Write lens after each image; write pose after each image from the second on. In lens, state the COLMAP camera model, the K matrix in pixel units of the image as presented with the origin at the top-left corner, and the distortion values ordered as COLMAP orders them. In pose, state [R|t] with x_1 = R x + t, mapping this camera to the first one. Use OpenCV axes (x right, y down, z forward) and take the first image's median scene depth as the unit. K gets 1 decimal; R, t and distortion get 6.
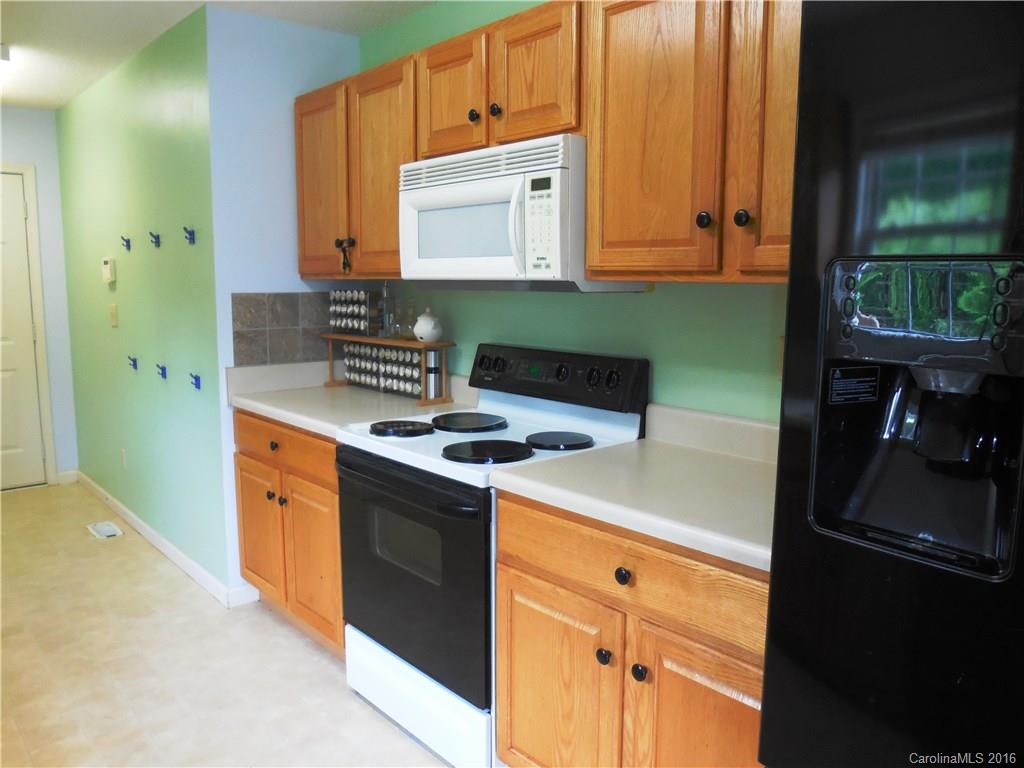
lens RADIAL K [[779.0, 0, 512.0], [0, 779.0, 384.0], [0, 0, 1]] dist [-0.079177, 0.060823]
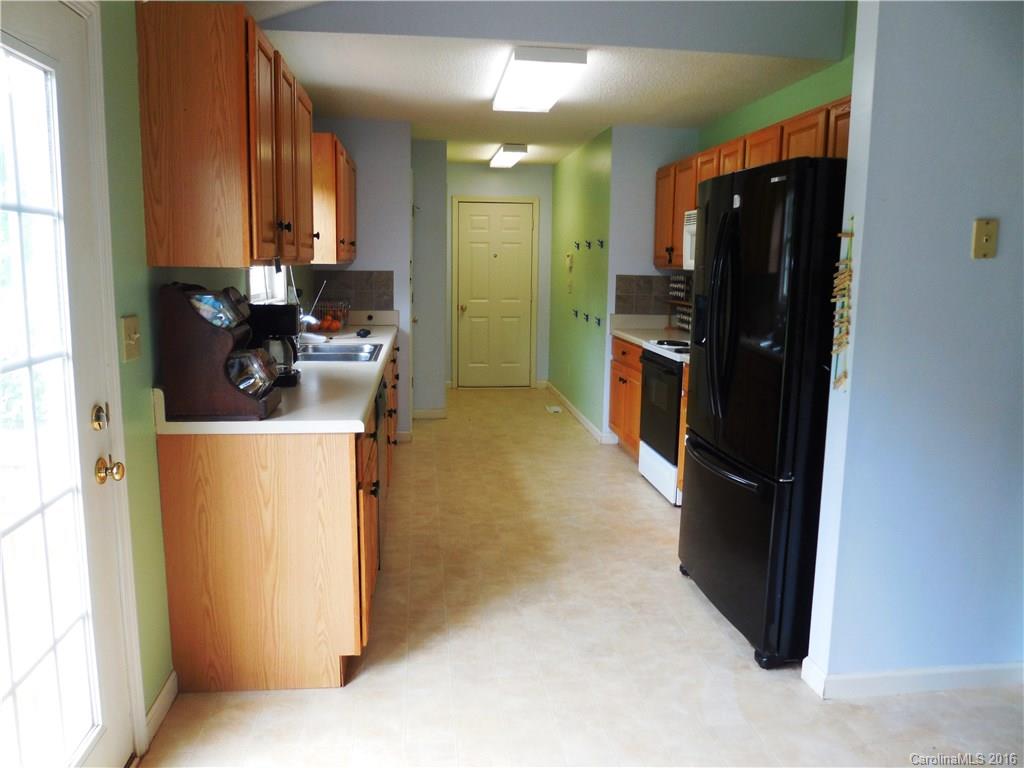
lens RADIAL K [[779.0, 0, 512.0], [0, 779.0, 384.0], [0, 0, 1]] dist [-0.079177, 0.060823]
pose [[0.820273, 0.097810, -0.563547, 0.509479], [-0.088169, 0.995116, 0.044378, 0.083995], [0.565135, 0.013285, 0.824891, -0.689912]]
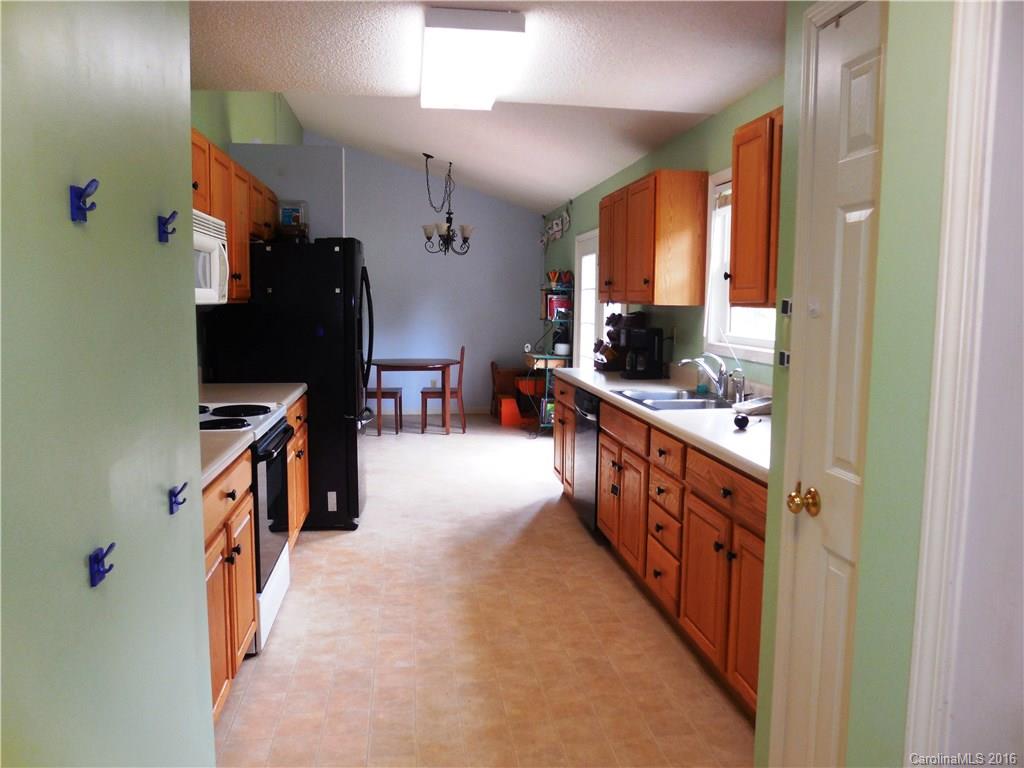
lens RADIAL K [[779.0, 0, 512.0], [0, 779.0, 384.0], [0, 0, 1]] dist [-0.079177, 0.060823]
pose [[-0.832356, -0.070552, 0.549732, -0.924644], [0.061482, 0.973990, 0.218092, -0.189979], [-0.550820, 0.215329, -0.806369, 1.330748]]
